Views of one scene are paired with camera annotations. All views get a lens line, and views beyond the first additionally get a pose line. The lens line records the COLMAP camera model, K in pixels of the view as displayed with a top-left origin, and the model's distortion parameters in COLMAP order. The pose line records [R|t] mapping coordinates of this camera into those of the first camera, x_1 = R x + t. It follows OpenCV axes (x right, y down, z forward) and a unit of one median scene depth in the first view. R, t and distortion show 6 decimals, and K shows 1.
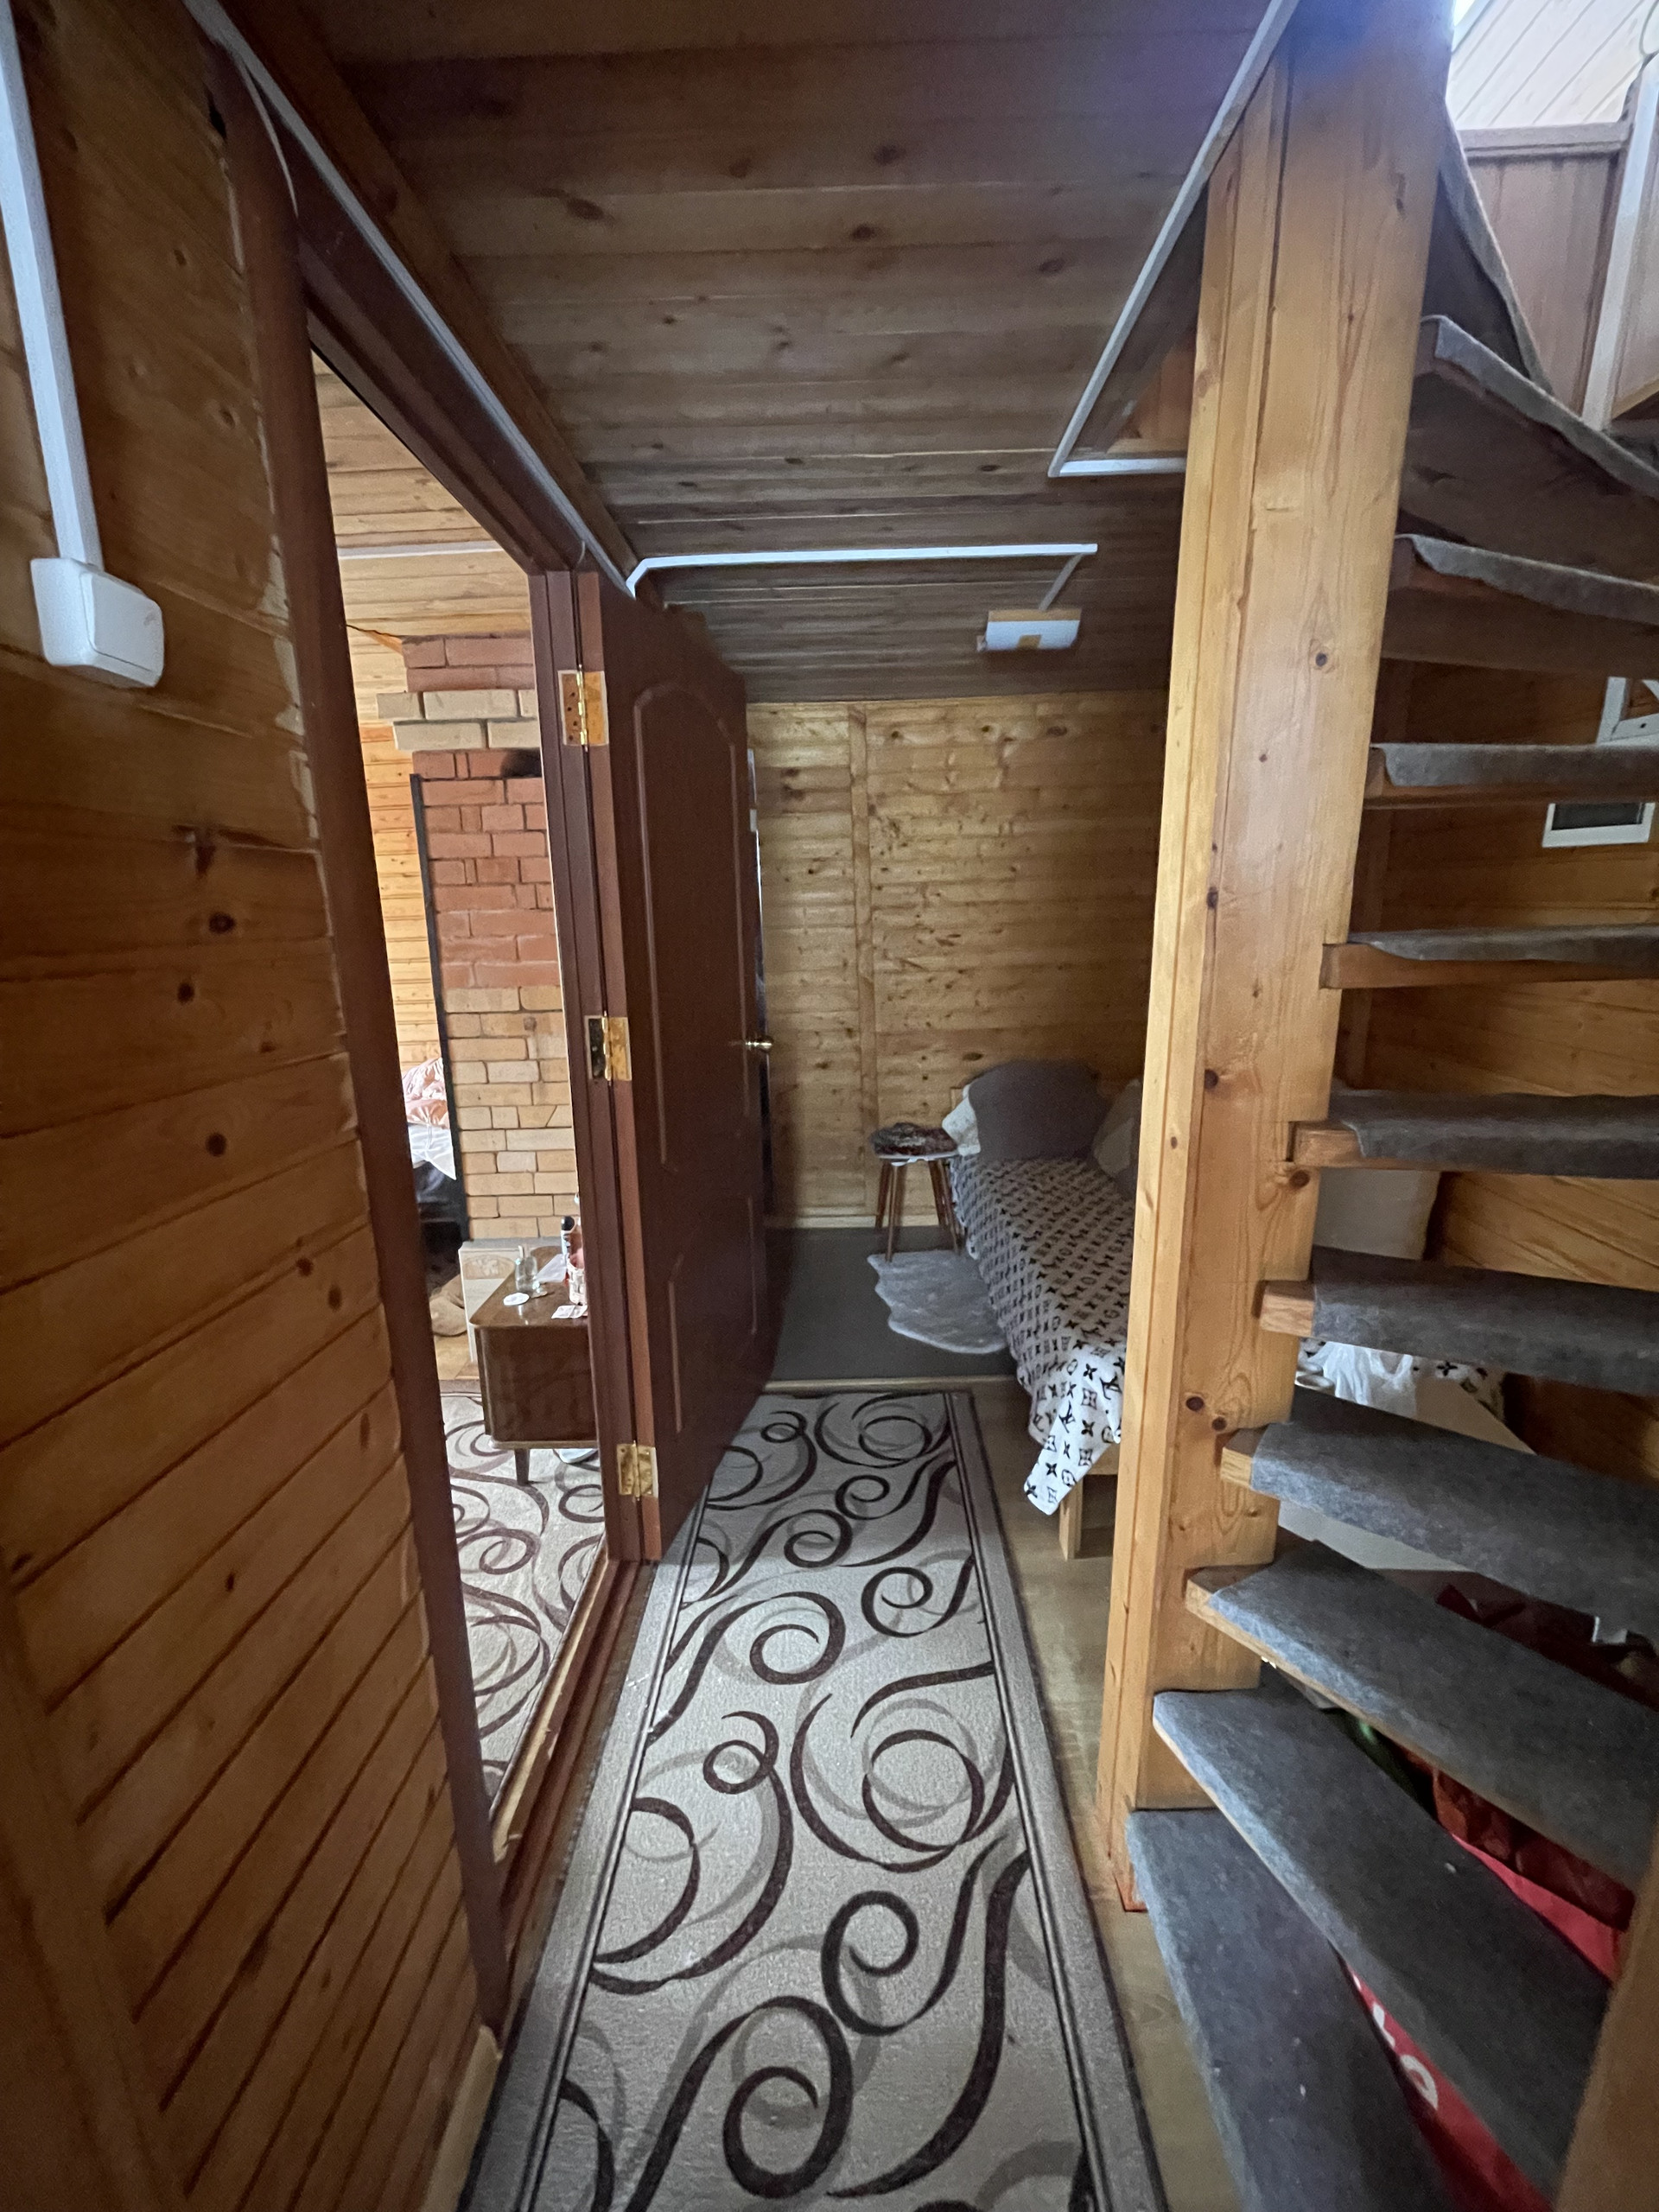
lens RADIAL K [[897.0, 0, 830.5], [0, 897.0, 1110.5], [0, 0, 1]] dist [-0.001027, 0.001272]
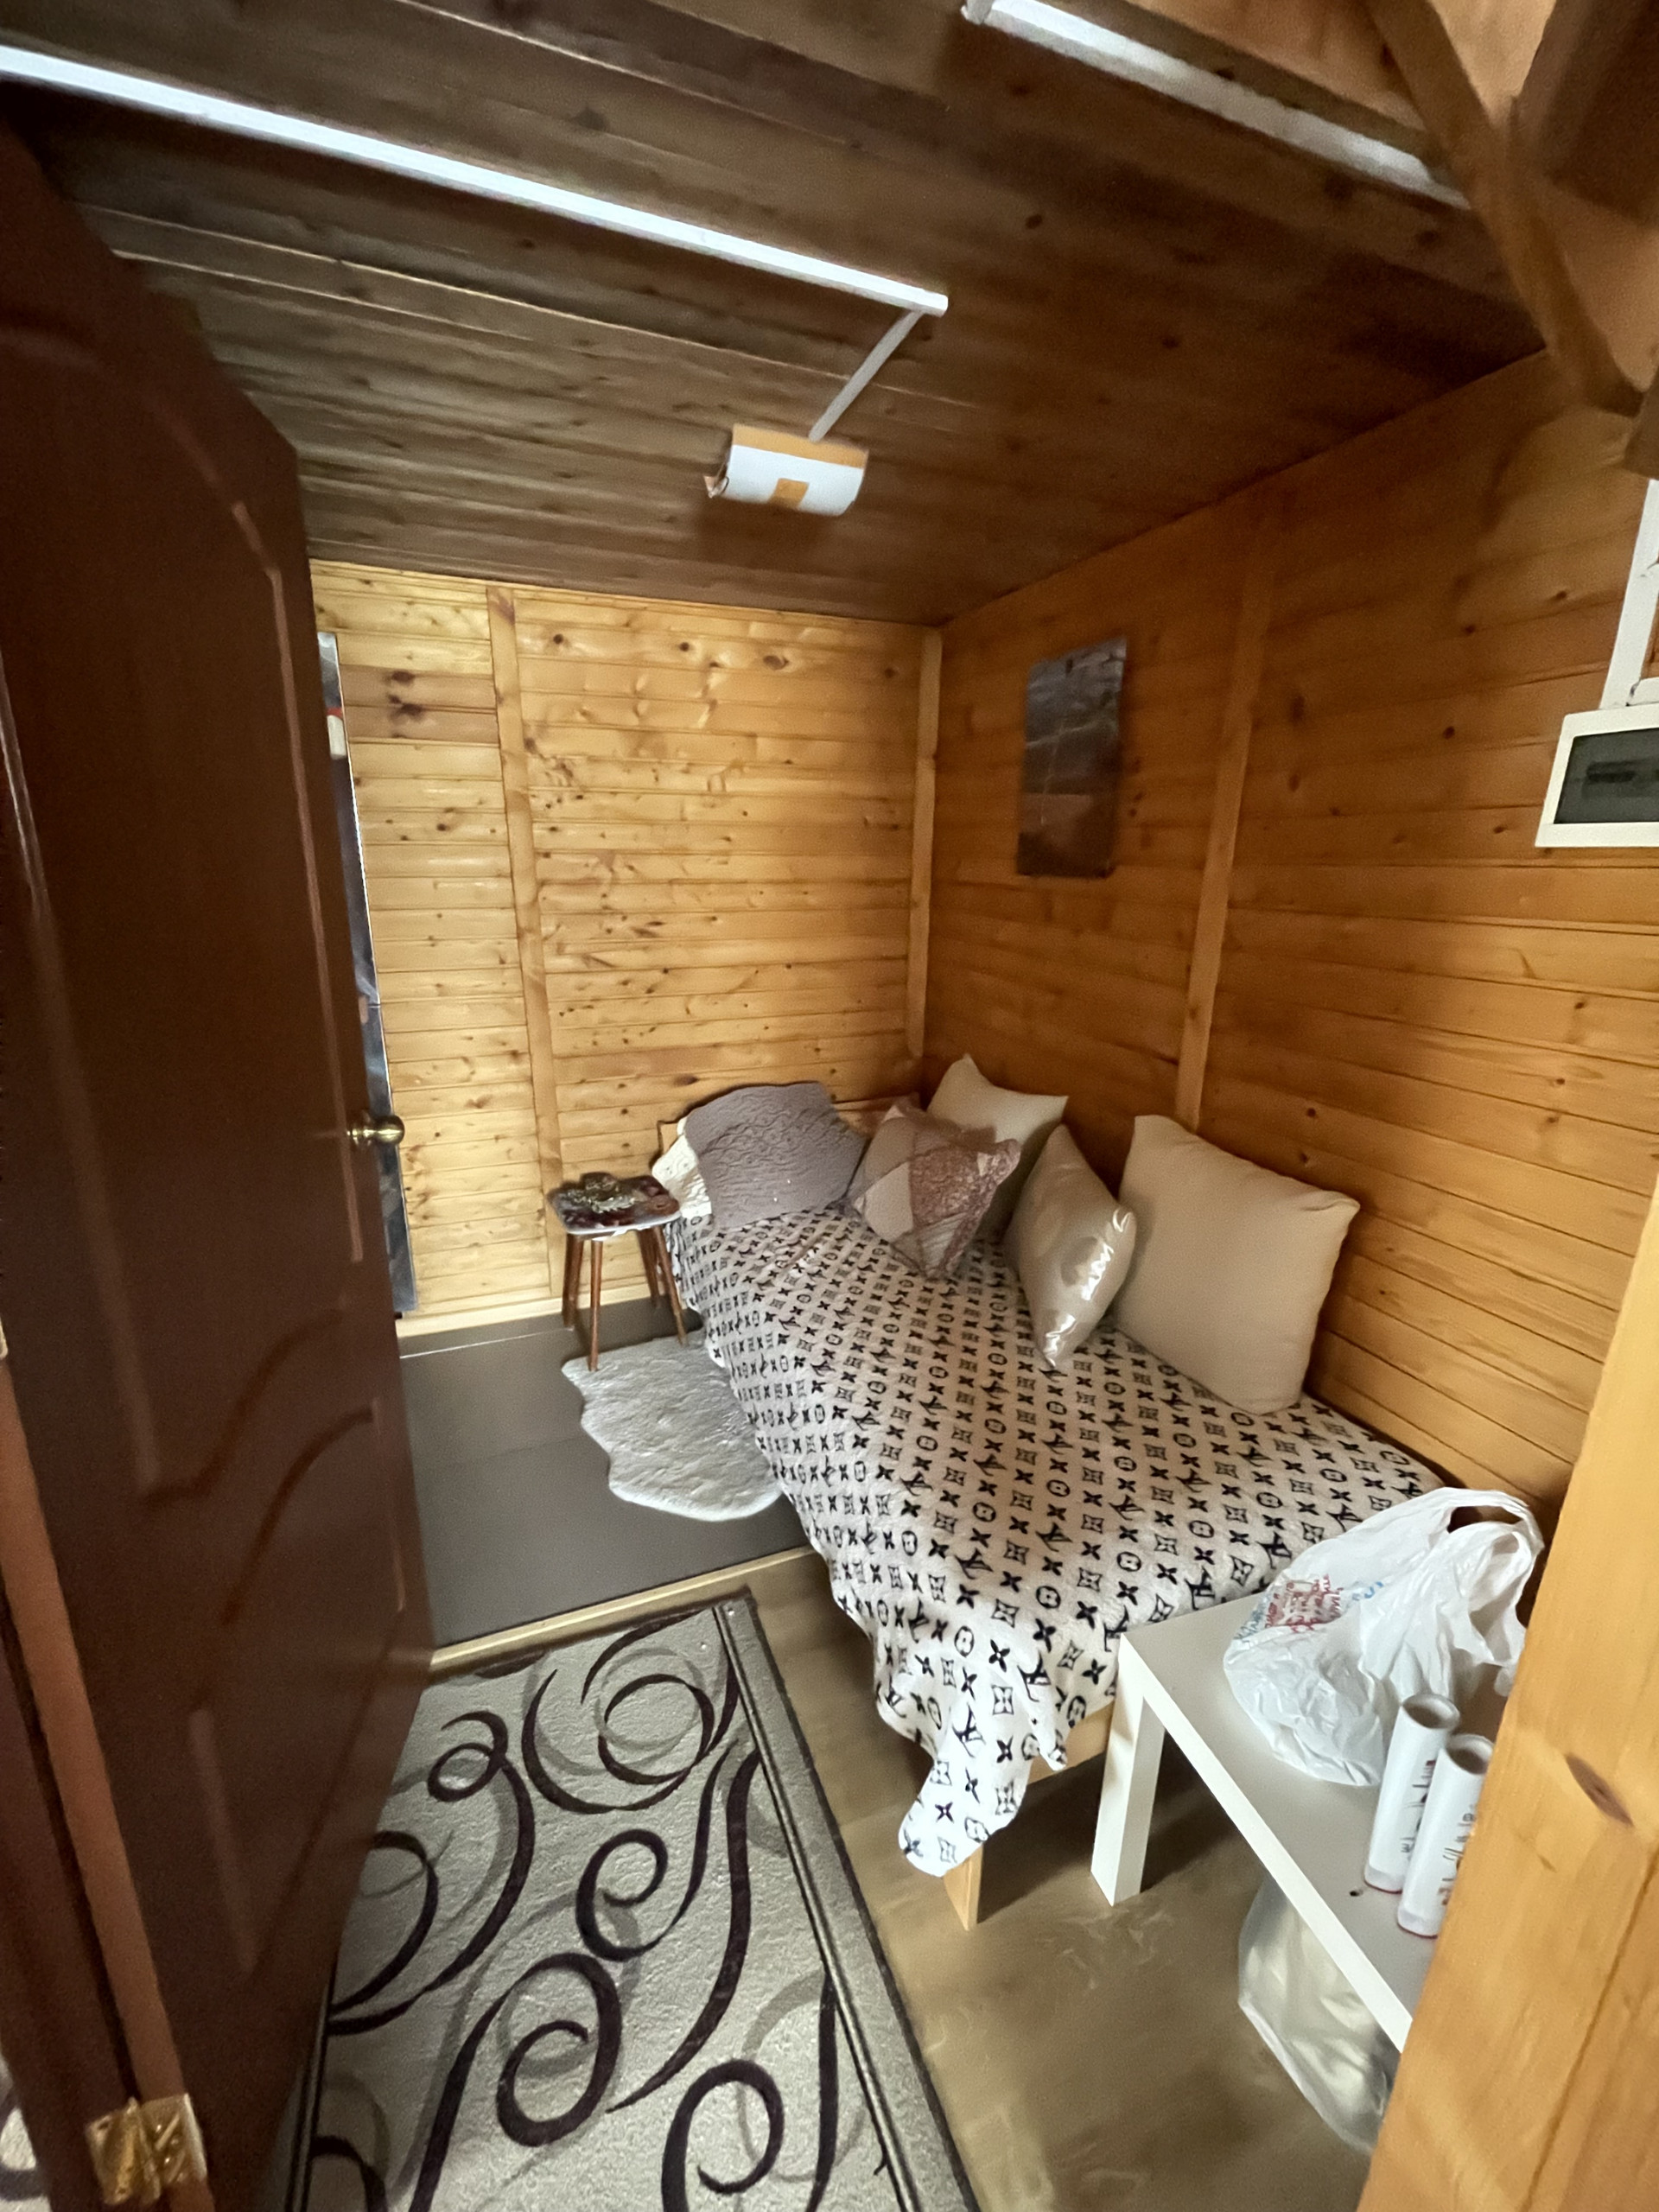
lens RADIAL K [[897.0, 0, 827.6], [0, 897.0, 1110.3], [0, 0, 1]] dist [-0.001027, 0.001272]
pose [[0.926921, -0.063340, 0.369872, -0.016555], [0.050620, 0.997748, 0.044006, -0.066271], [-0.371827, -0.022067, 0.928040, 0.251213]]
